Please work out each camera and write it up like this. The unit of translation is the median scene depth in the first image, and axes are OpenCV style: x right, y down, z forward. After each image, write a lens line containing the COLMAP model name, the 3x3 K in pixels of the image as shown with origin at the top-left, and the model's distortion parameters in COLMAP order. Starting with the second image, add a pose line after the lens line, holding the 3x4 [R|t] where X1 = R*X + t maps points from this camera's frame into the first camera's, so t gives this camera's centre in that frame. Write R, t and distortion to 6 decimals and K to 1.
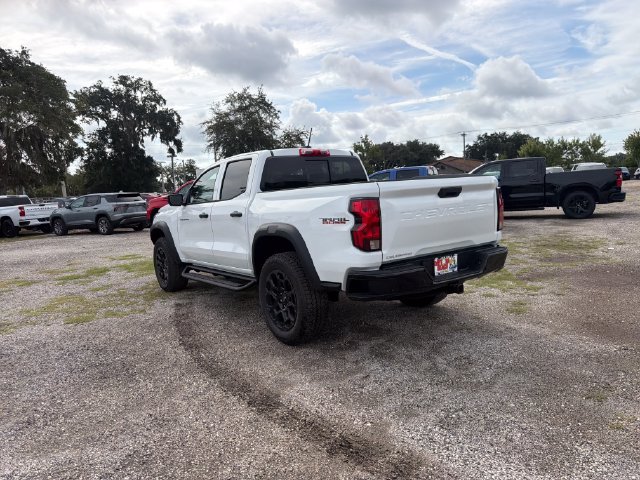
lens RADIAL K [[451.1, 0, 314.1], [0, 451.1, 240.5], [0, 0, 1]] dist [0.050631, -0.062976]
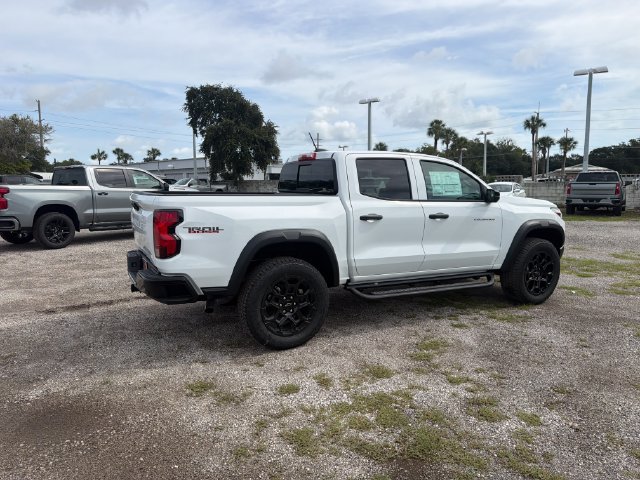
lens RADIAL K [[450.0, 0, 318.4], [0, 450.0, 243.0], [0, 0, 1]] dist [0.062053, -0.084111]
pose [[-0.133934, 0.192265, -0.972160, 0.158499], [-0.099372, 0.973449, 0.206211, -0.034346], [0.985995, 0.124224, -0.111272, 0.182697]]
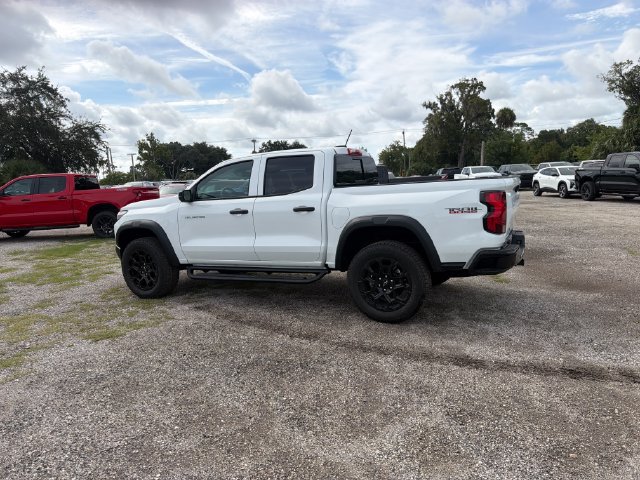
lens RADIAL K [[450.7, 0, 315.5], [0, 450.7, 248.8], [0, 0, 1]] dist [0.041970, -0.053405]
pose [[0.890443, -0.045180, 0.452847, -0.092502], [0.039606, 0.998978, 0.021789, 0.001831], [-0.453368, -0.001466, 0.891322, 0.011434]]
